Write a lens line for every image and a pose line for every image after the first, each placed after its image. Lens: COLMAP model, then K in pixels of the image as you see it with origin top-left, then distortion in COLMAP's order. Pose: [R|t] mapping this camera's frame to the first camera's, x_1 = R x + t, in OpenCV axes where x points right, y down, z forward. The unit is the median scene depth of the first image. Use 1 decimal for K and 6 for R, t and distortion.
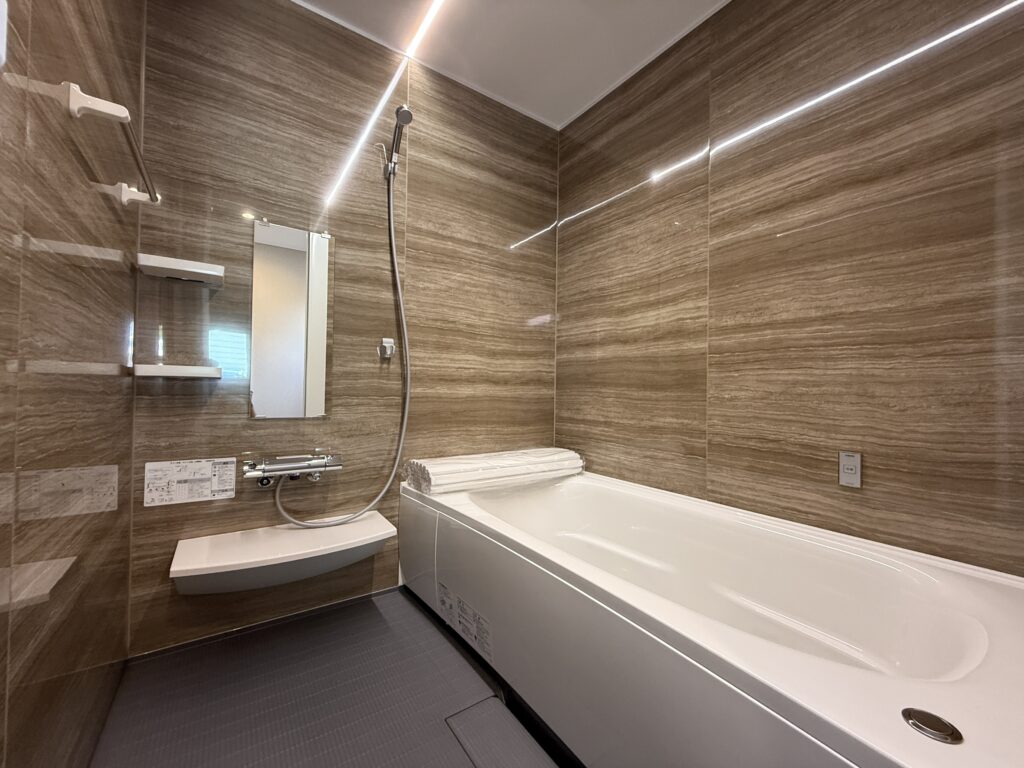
lens RADIAL K [[411.1, 0, 512.0], [0, 411.1, 384.0], [0, 0, 1]] dist [0.010689, 0.000435]
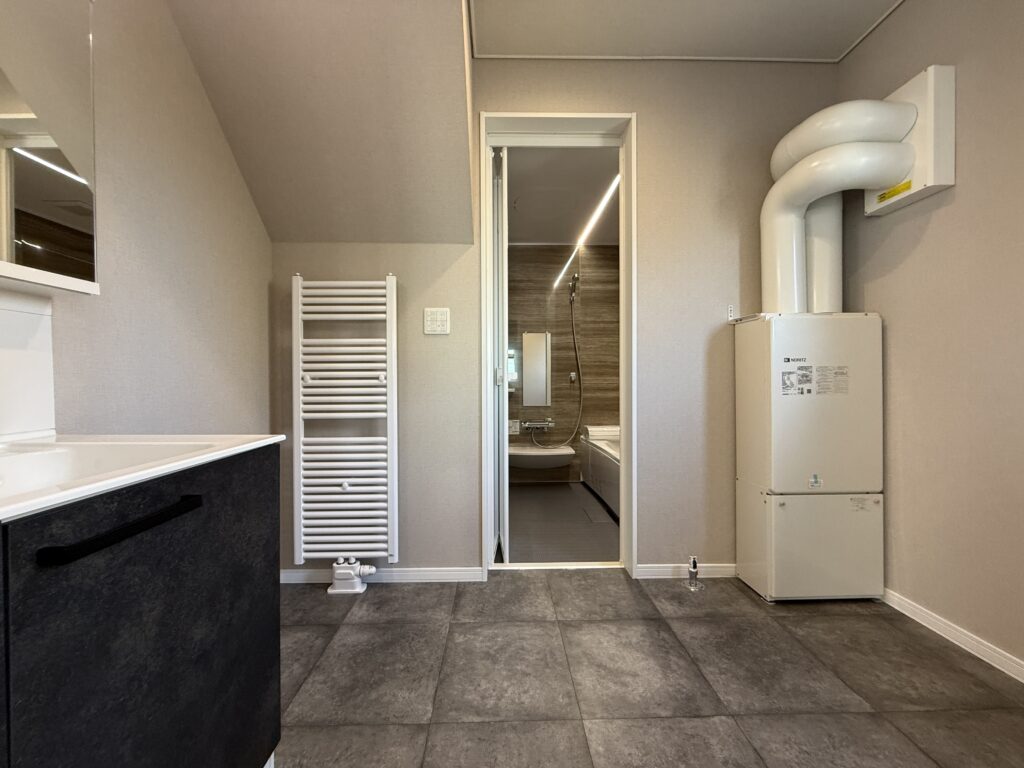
lens RADIAL K [[411.1, 0, 512.0], [0, 411.1, 384.0], [0, 0, 1]] dist [0.010689, 0.000435]
pose [[0.832418, -0.017624, -0.553869, 0.677630], [0.026216, 0.999627, 0.007593, -0.072345], [0.553528, -0.020840, 0.832569, -1.089125]]
